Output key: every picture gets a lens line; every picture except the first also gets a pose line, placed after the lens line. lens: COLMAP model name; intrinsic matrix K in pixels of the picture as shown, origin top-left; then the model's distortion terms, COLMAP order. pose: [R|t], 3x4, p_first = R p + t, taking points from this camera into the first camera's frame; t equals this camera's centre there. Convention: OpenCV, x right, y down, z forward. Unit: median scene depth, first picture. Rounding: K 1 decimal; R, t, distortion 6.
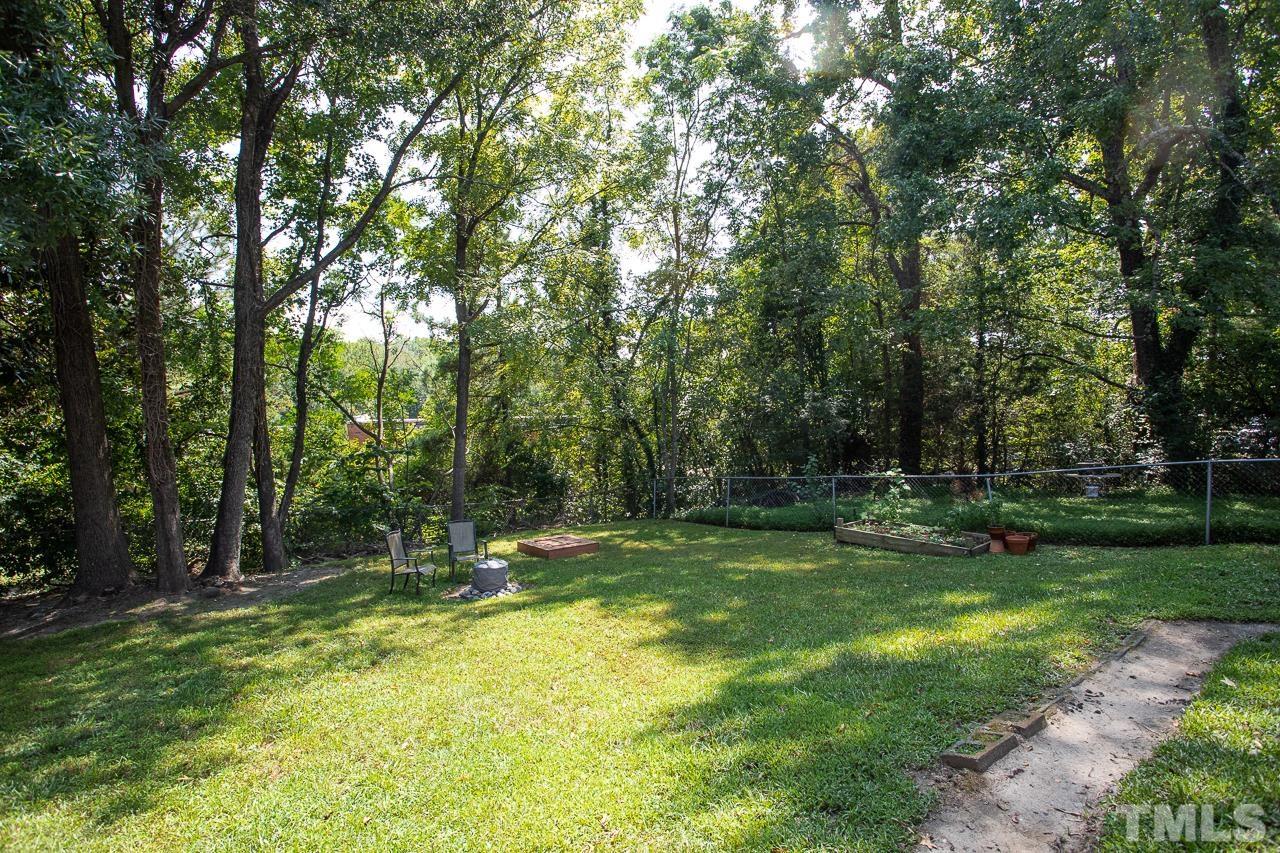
lens RADIAL K [[627.0, 0, 638.3], [0, 627.0, 427.7], [0, 0, 1]] dist [-0.025789, 0.008647]
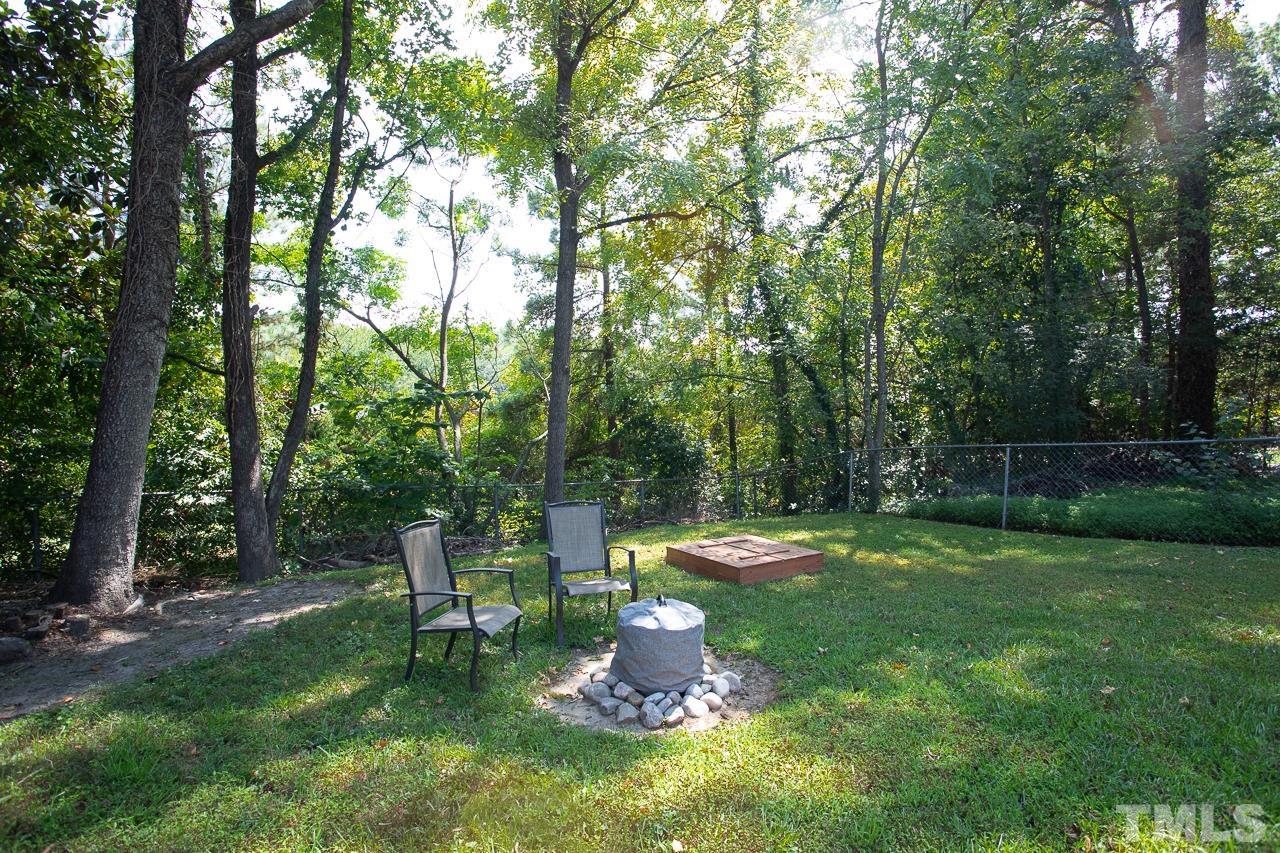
lens RADIAL K [[627.0, 0, 641.1], [0, 627.0, 425.2], [0, 0, 1]] dist [-0.025789, 0.008647]
pose [[0.992421, 0.011848, -0.122309, -0.117926], [-0.011519, 0.999928, 0.003394, 0.059910], [0.122341, -0.001959, 0.992486, 0.362056]]
